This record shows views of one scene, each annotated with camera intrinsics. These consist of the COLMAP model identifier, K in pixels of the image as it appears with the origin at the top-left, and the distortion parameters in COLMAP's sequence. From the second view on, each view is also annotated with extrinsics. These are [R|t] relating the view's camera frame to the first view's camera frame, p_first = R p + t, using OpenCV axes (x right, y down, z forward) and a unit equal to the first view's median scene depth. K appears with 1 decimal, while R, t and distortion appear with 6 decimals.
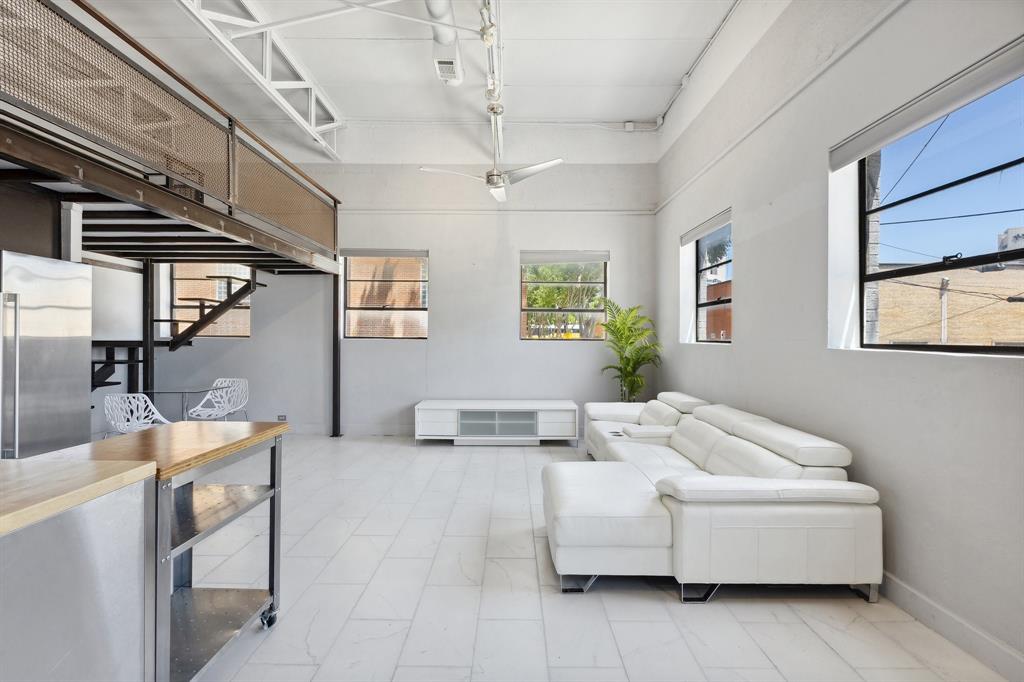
lens RADIAL K [[457.7, 0, 509.0], [0, 457.7, 336.7], [0, 0, 1]] dist [0.001718, -0.000727]
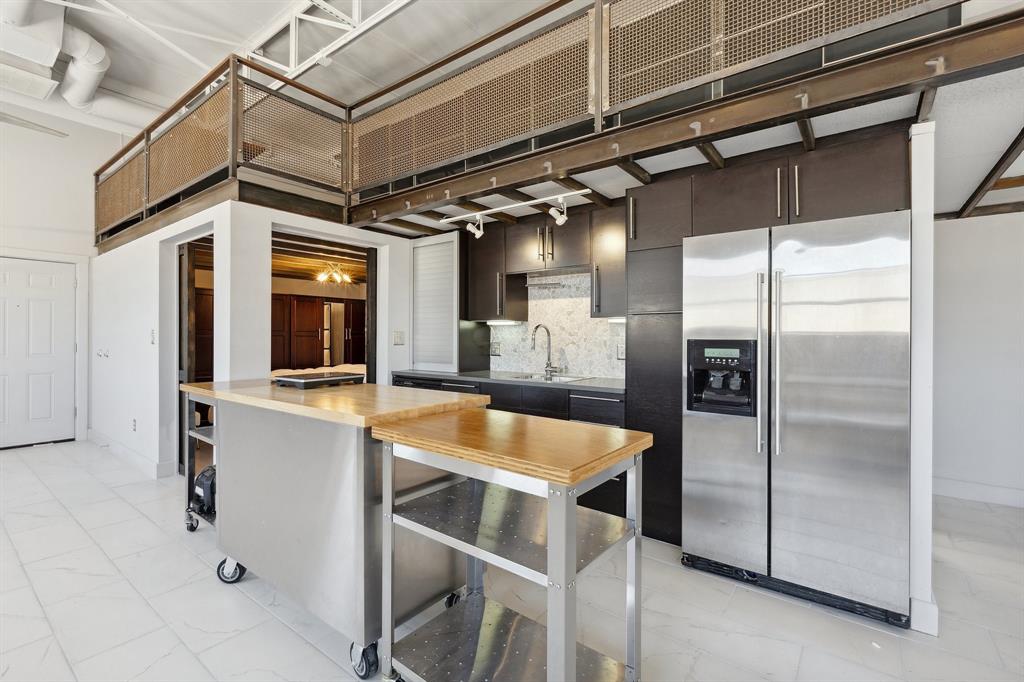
lens RADIAL K [[457.7, 0, 506.7], [0, 457.7, 336.7], [0, 0, 1]] dist [0.001718, -0.000727]
pose [[-0.609783, -0.006123, -0.792545, -0.015499], [-0.008482, 0.999963, -0.001200, 0.017173], [0.792523, 0.005990, -0.609813, 0.478042]]
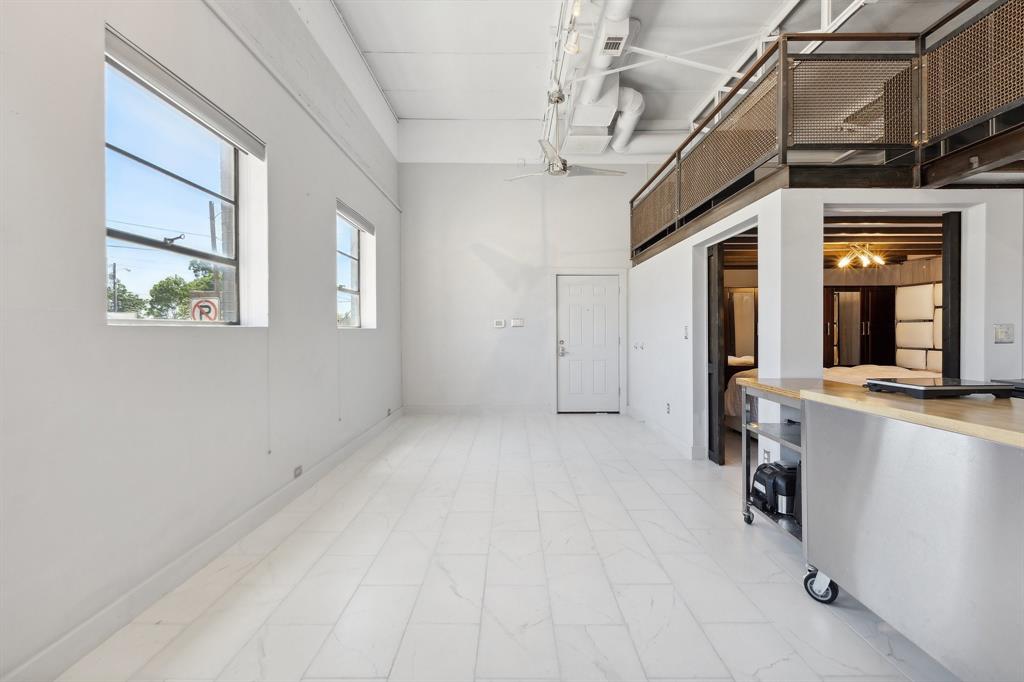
lens RADIAL K [[457.7, 0, 506.5], [0, 457.7, 335.6], [0, 0, 1]] dist [0.001718, -0.000727]
pose [[-0.999952, -0.002412, 0.009467, 0.063878], [-0.002294, 0.999920, 0.012477, 0.017525], [-0.009497, 0.012455, -0.999877, 0.407810]]
